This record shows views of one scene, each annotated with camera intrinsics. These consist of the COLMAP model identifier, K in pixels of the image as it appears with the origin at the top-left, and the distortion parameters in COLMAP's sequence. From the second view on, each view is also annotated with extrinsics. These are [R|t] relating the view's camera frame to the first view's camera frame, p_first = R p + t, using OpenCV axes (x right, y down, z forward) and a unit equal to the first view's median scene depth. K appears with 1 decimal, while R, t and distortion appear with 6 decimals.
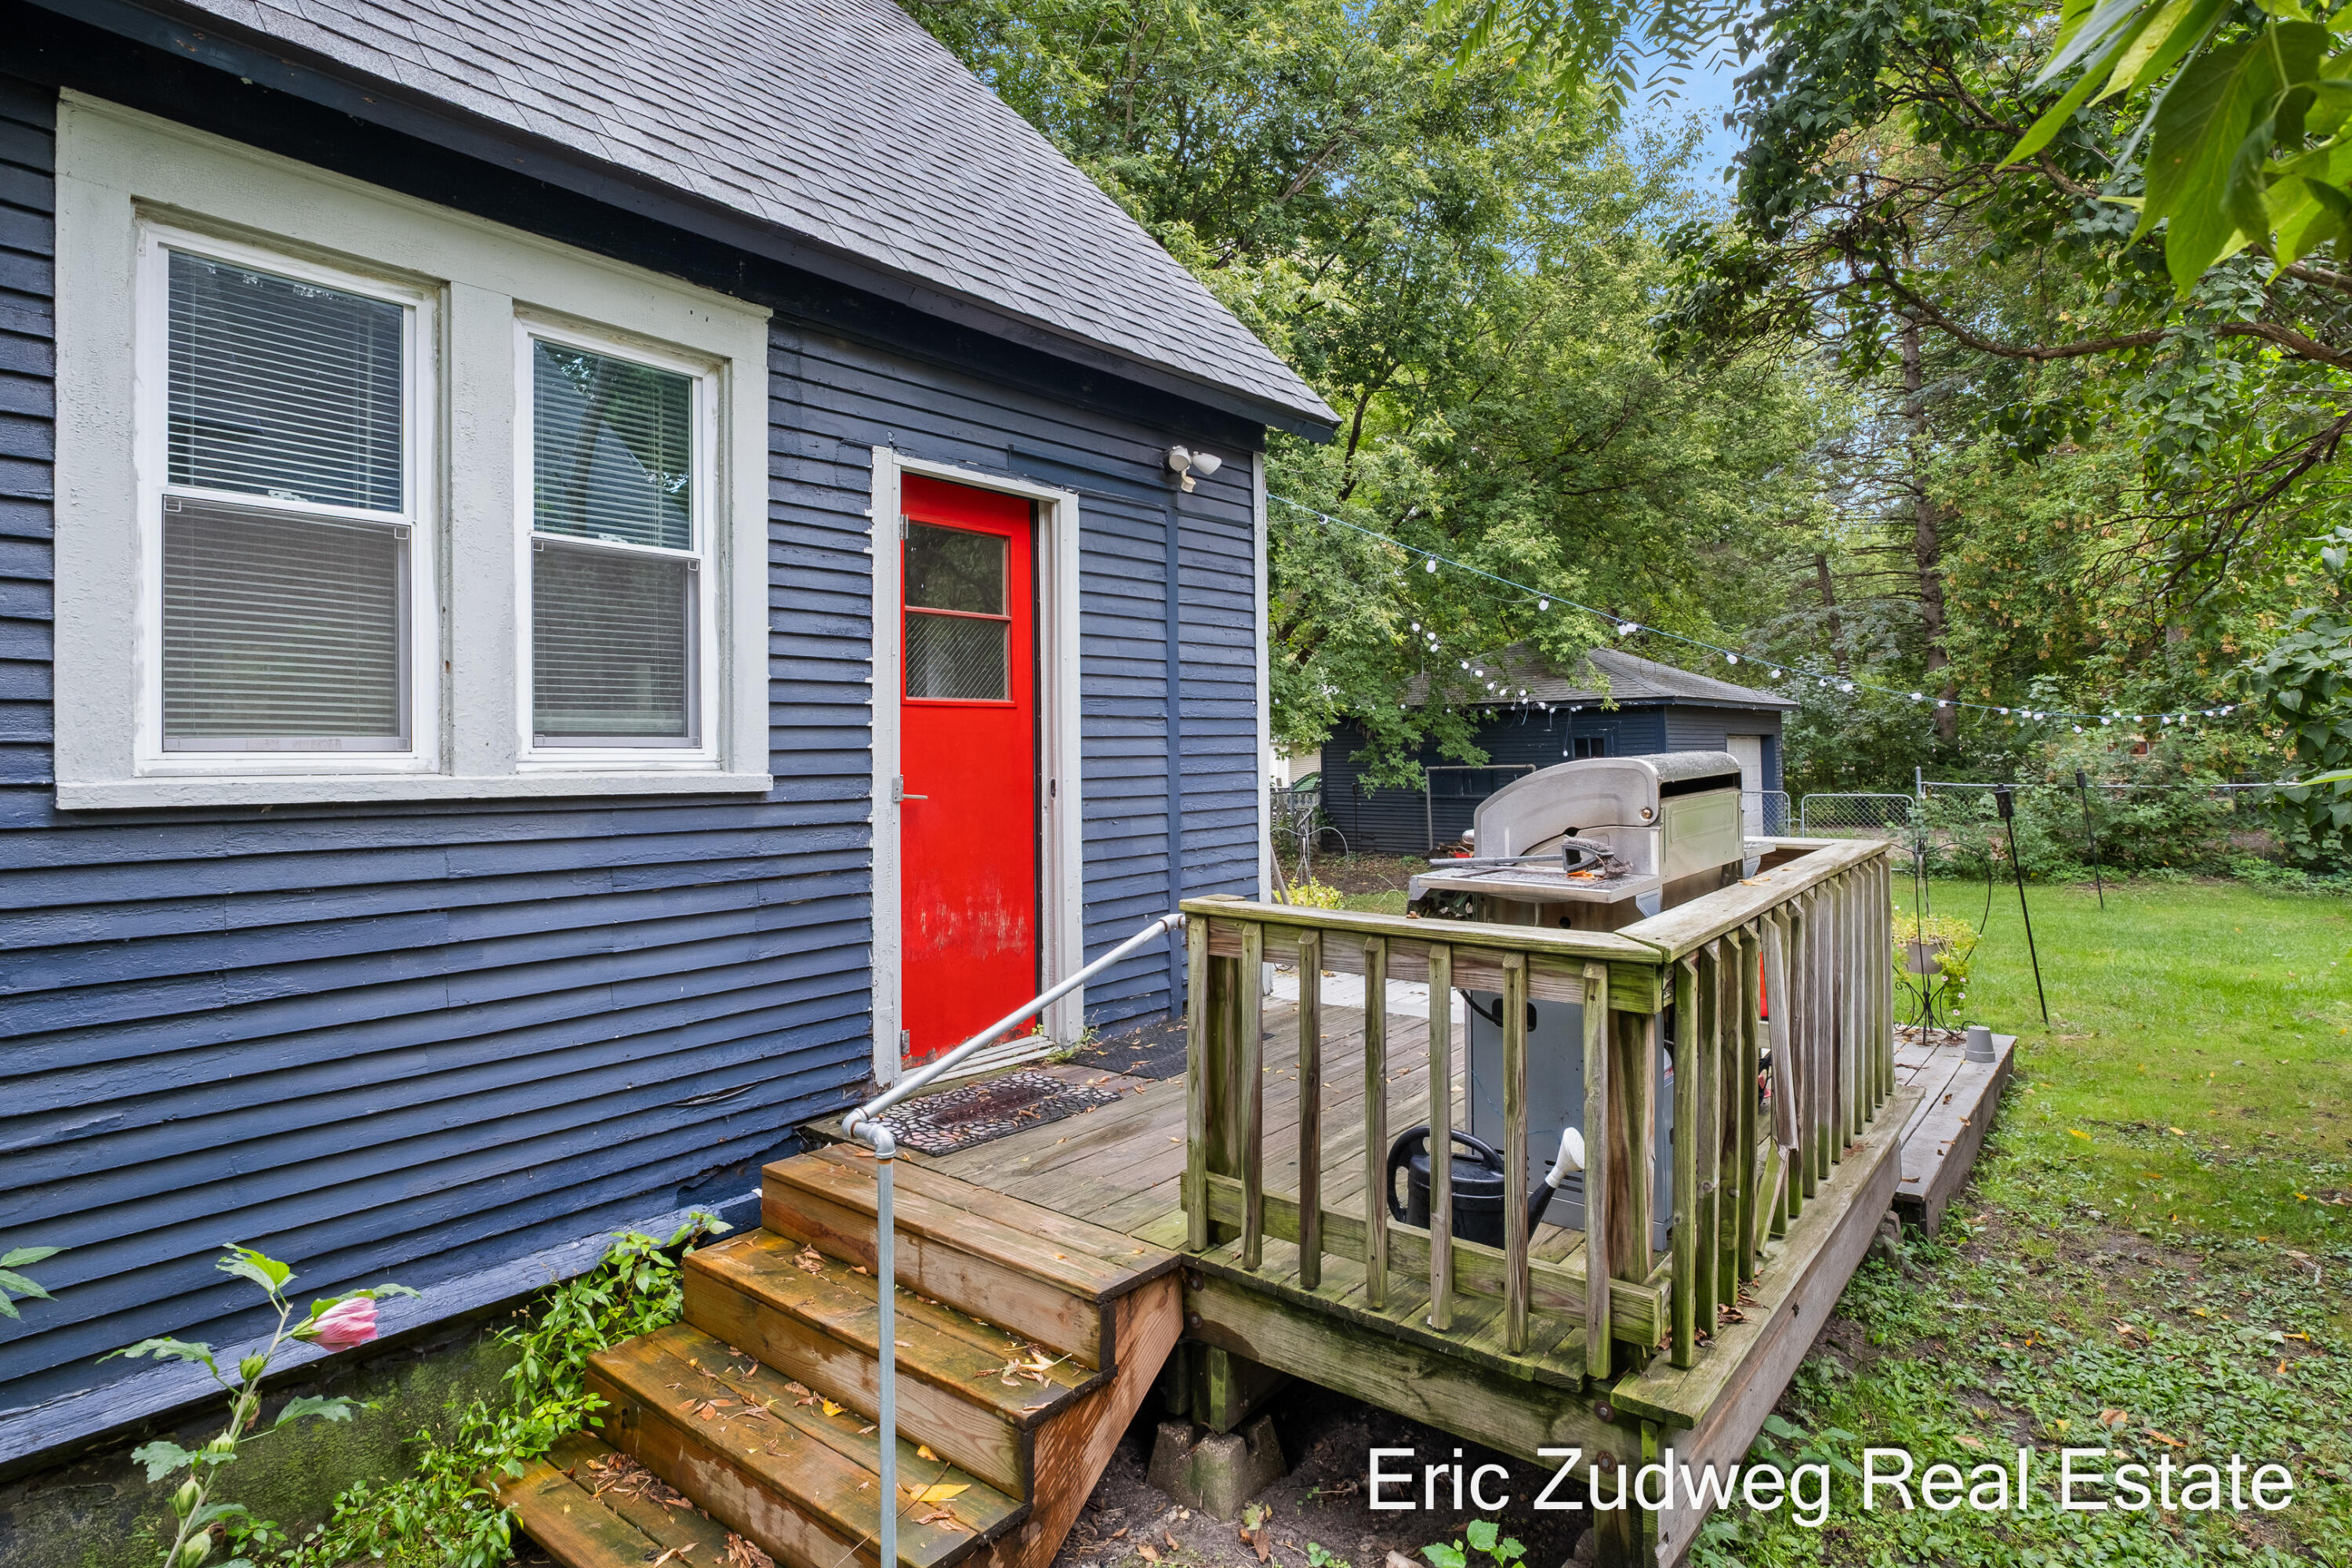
lens RADIAL K [[1269.0, 0, 1178.4], [0, 1269.0, 729.0], [0, 0, 1]] dist [-0.002382, 0.000014]
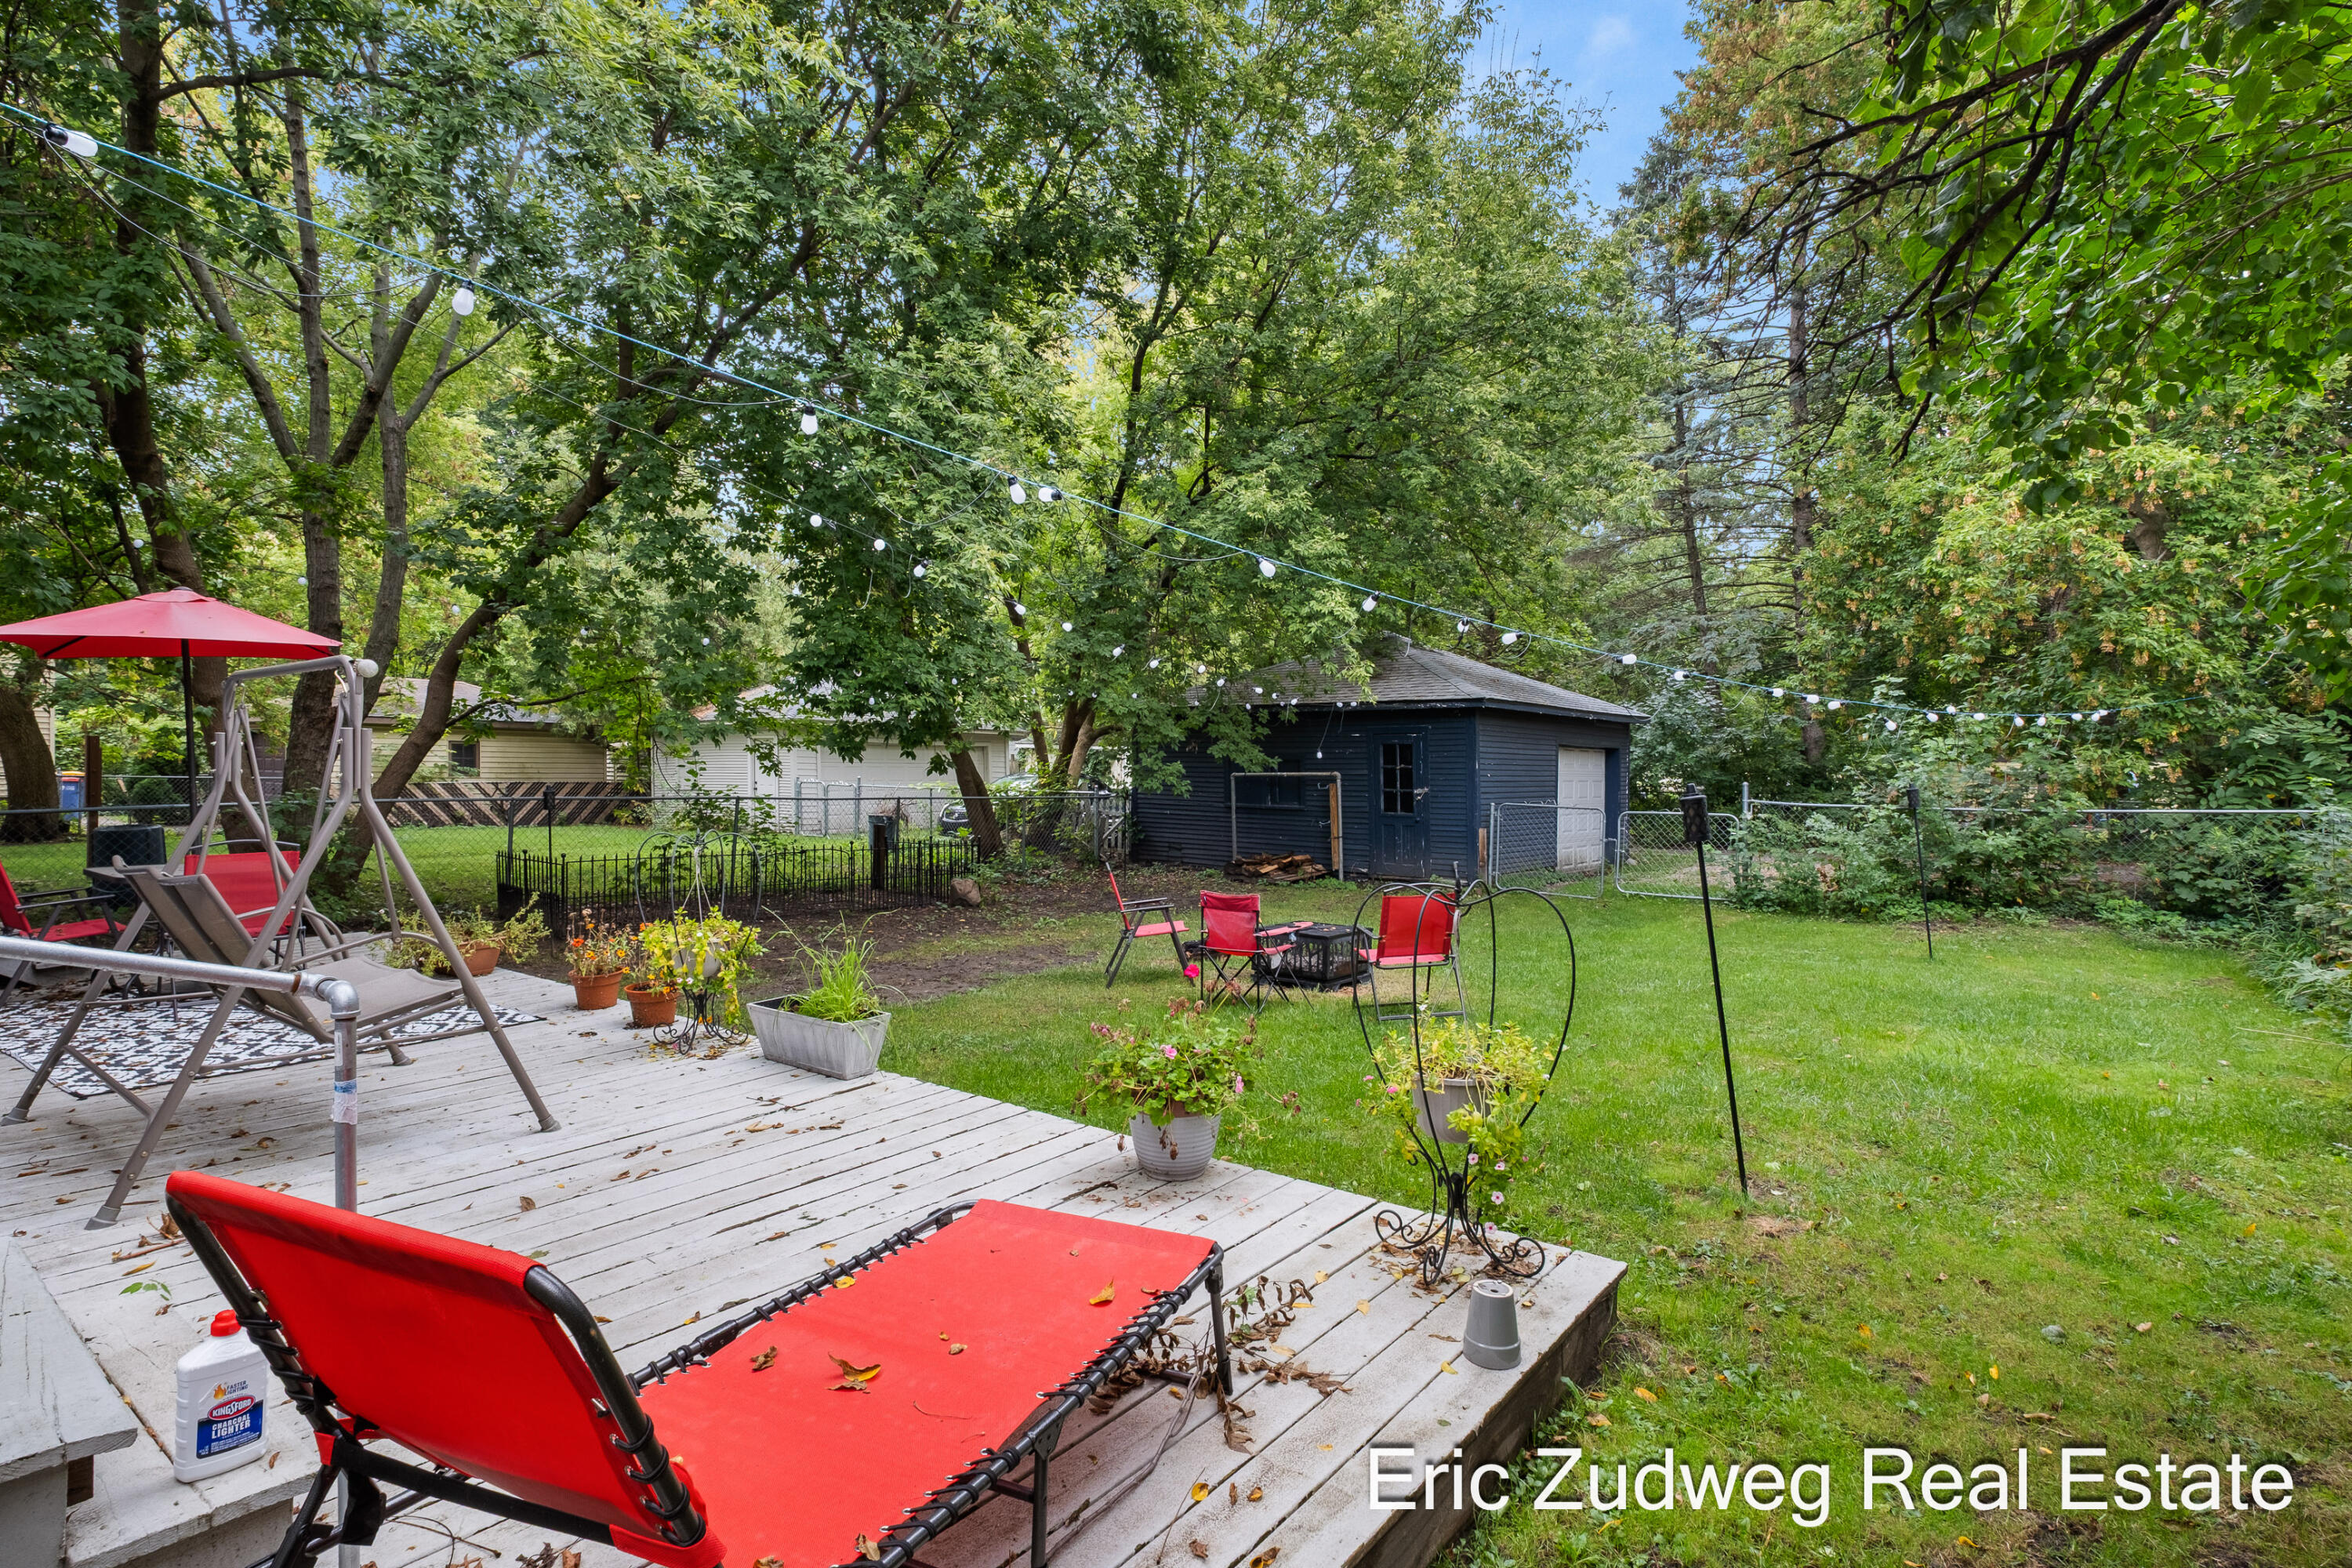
lens RADIAL K [[1142.6, 0, 1174.2], [0, 1142.6, 797.5], [0, 0, 1]] dist [0.002701, 0.000031]
pose [[0.999698, 0.023959, 0.005550, 0.206116], [-0.024185, 0.998693, 0.045020, 0.015891], [-0.004464, -0.045140, 0.998971, 0.238436]]
